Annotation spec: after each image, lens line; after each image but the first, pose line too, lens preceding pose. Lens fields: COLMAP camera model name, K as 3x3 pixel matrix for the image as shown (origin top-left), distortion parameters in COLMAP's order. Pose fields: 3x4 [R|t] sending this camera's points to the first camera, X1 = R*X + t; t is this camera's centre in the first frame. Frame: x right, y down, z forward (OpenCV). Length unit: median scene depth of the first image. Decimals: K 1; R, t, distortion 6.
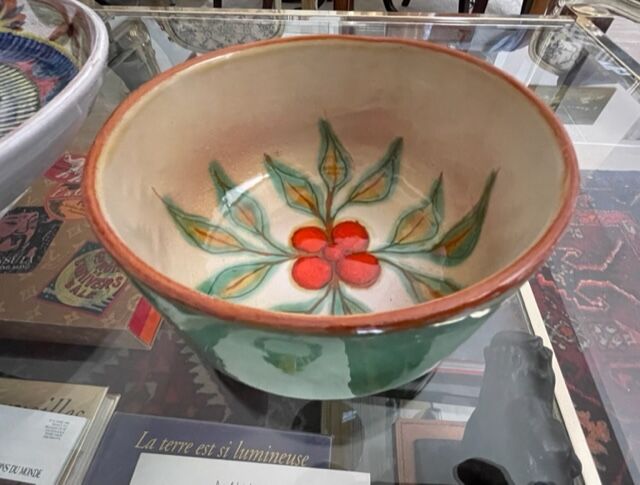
lens RADIAL K [[324.8, 0, 328.0], [0, 324.8, 264.8], [0, 0, 1]] dist [-0.001962, -0.000128]
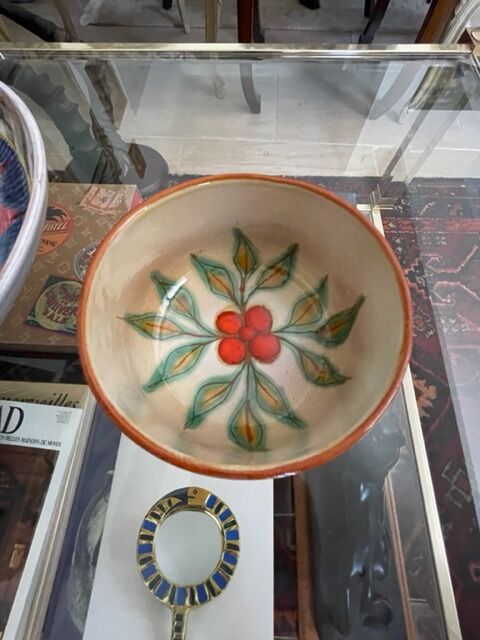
lens RADIAL K [[258.8, 0, 242.5], [0, 258.8, 320.1], [0, 0, 1]] dist [-0.001786, -0.000232]
pose [[0.999485, -0.031994, 0.002594, -0.003263], [0.030017, 0.960225, 0.277609, -0.366389], [-0.011373, -0.277388, 0.960691, -0.053891]]
